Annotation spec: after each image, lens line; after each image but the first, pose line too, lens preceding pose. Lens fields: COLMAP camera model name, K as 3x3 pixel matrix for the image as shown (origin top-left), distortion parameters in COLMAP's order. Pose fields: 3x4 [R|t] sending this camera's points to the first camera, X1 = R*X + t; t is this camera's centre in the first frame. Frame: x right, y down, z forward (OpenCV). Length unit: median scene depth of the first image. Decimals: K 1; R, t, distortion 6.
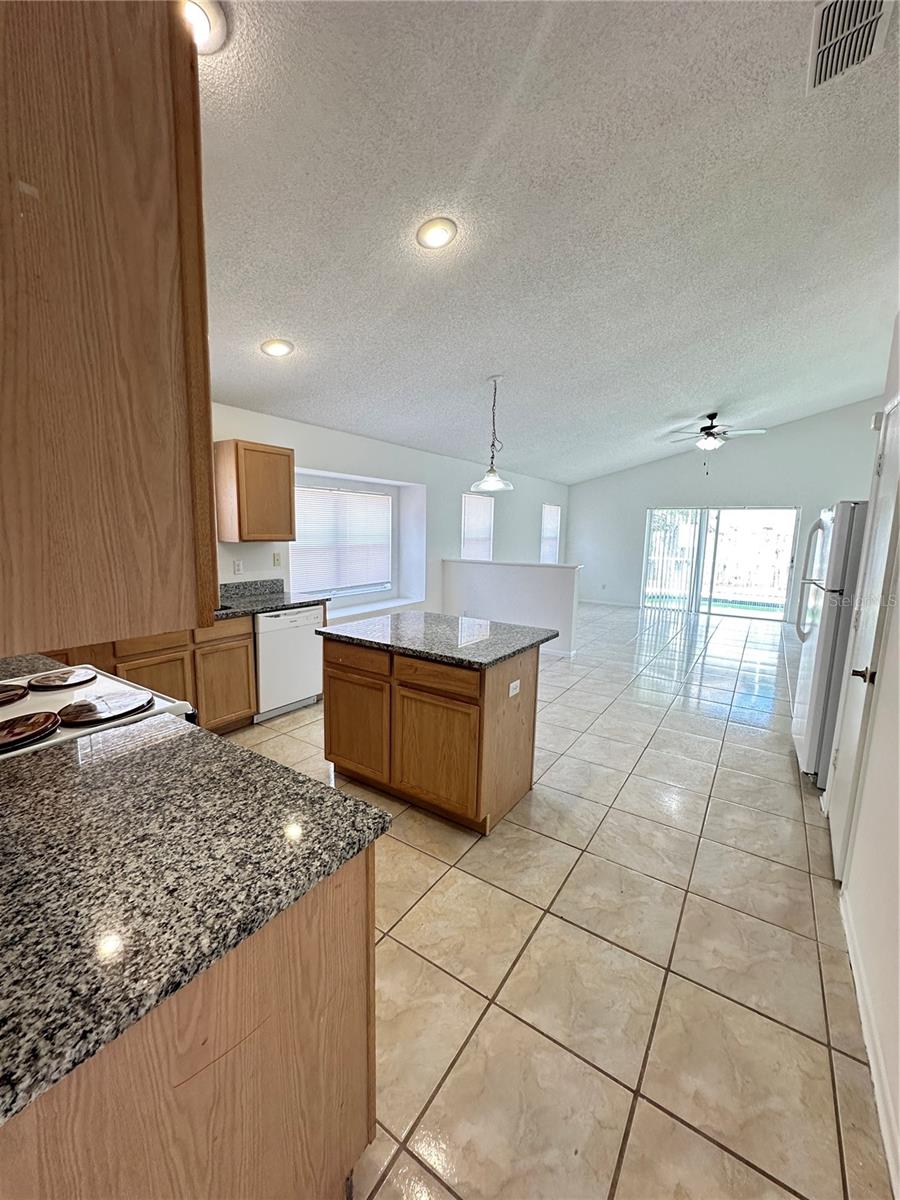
lens RADIAL K [[480.0, 0, 450.1], [0, 480.0, 600.1], [0, 0, 1]] dist [-0.007009, 0.001730]
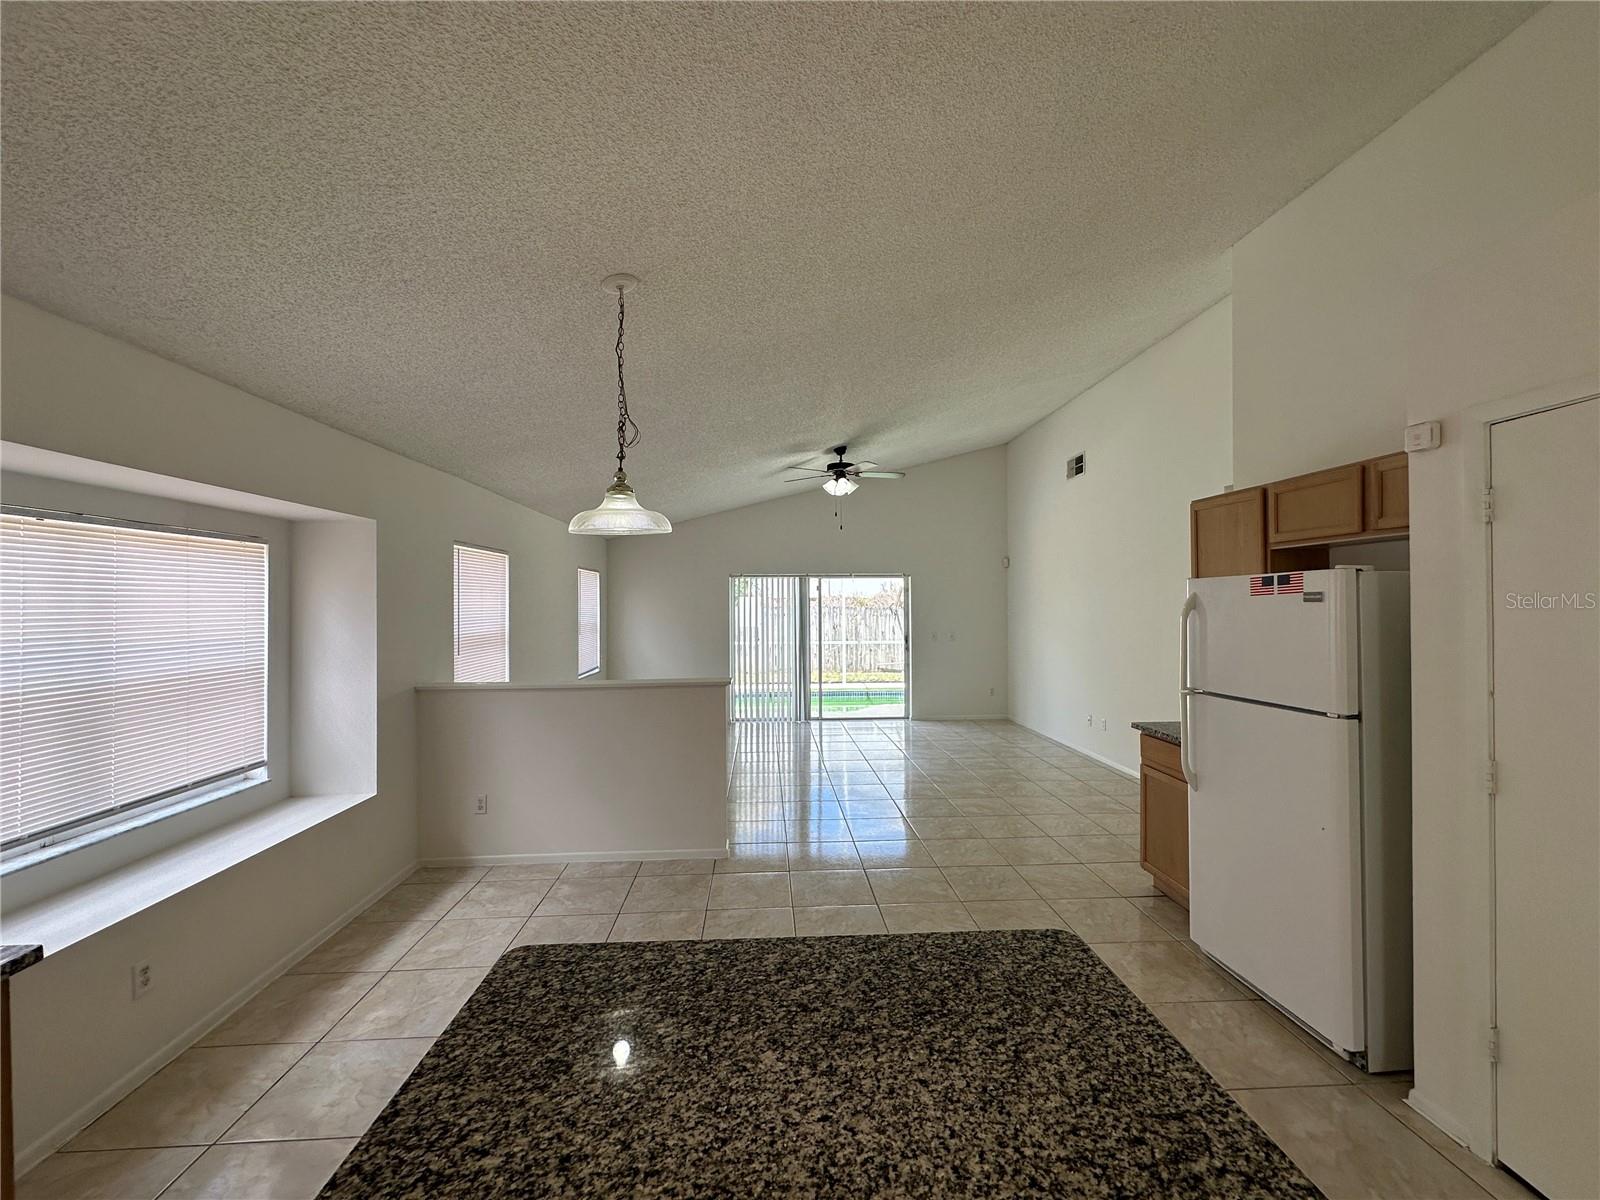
lens RADIAL K [[640.0, 0, 800.5], [0, 640.0, 599.6], [0, 0, 1]] dist [-0.007009, 0.001730]
pose [[0.799484, -0.018498, 0.600403, -0.173358], [0.108696, 0.987480, -0.114314, -0.124160], [-0.590771, 0.156653, 0.791485, 0.653455]]
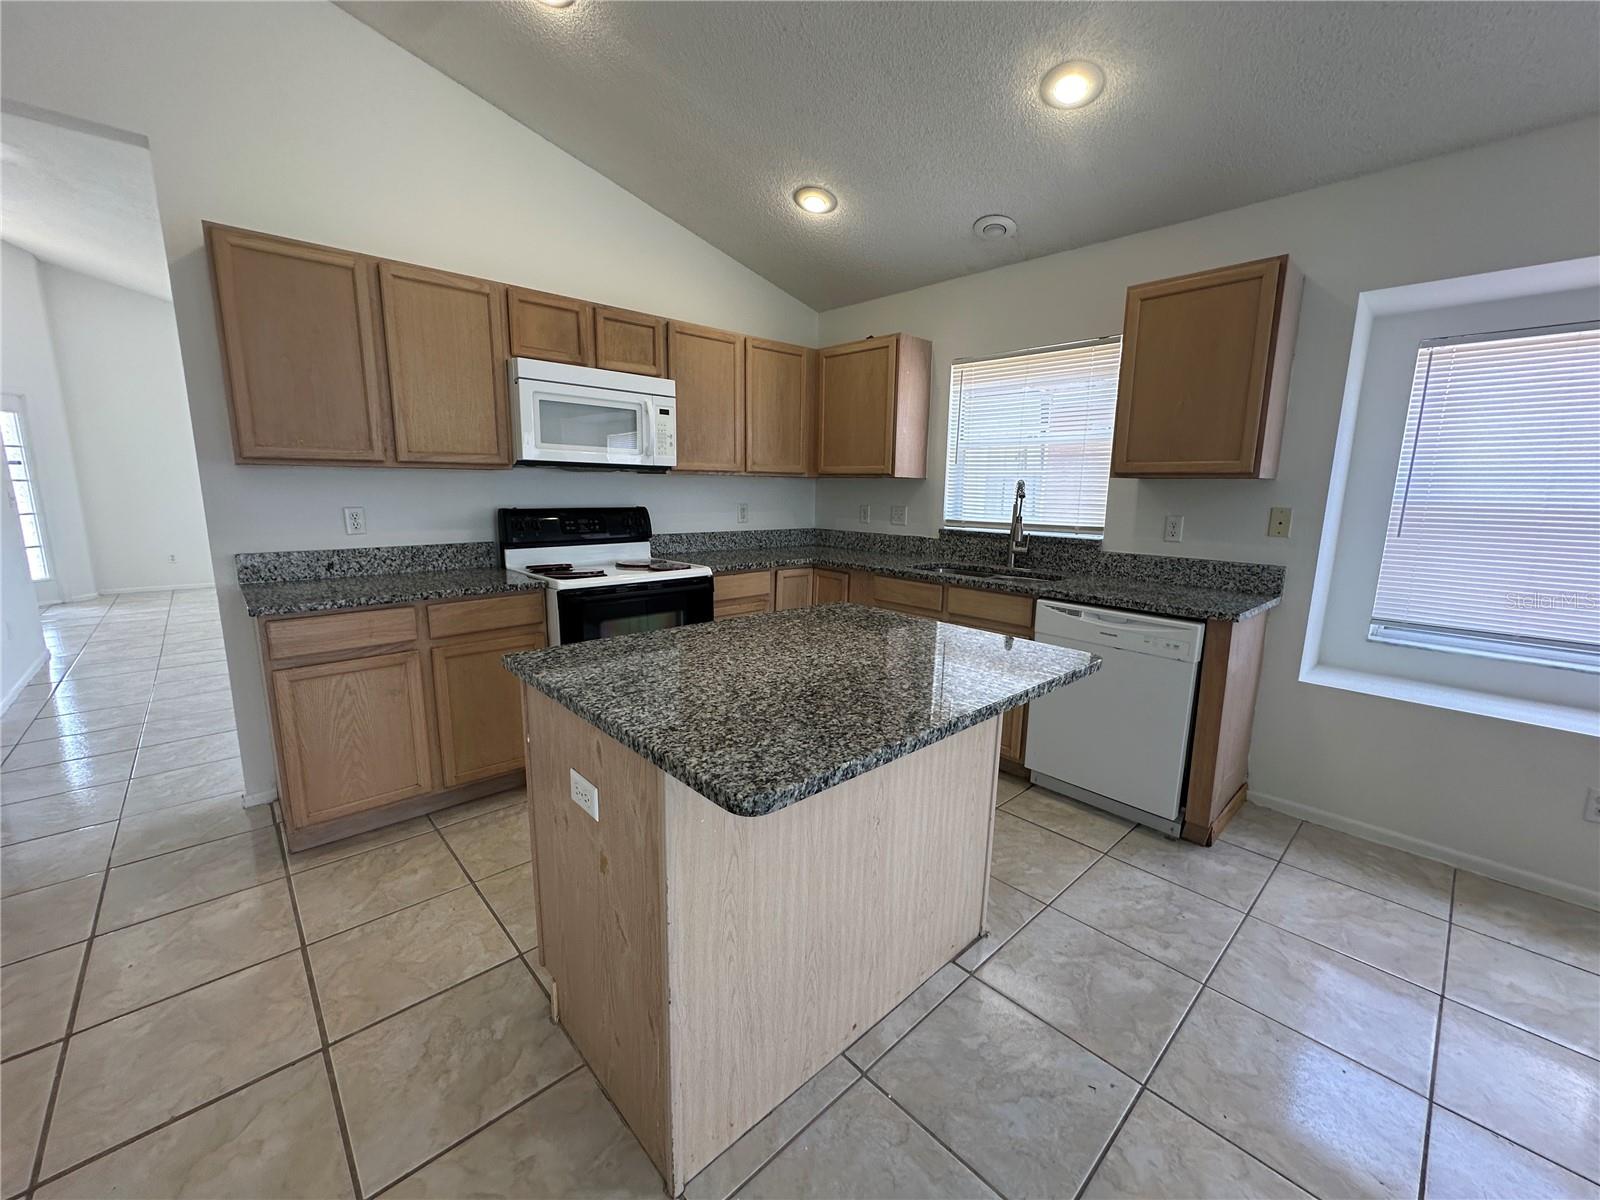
lens RADIAL K [[640.0, 0, 800.4], [0, 640.0, 599.8], [0, 0, 1]] dist [-0.007009, 0.001730]
pose [[-0.229435, 0.149612, -0.961757, 0.444218], [-0.162477, 0.968364, 0.189400, -0.075192], [0.959667, 0.199719, -0.197868, 0.967321]]
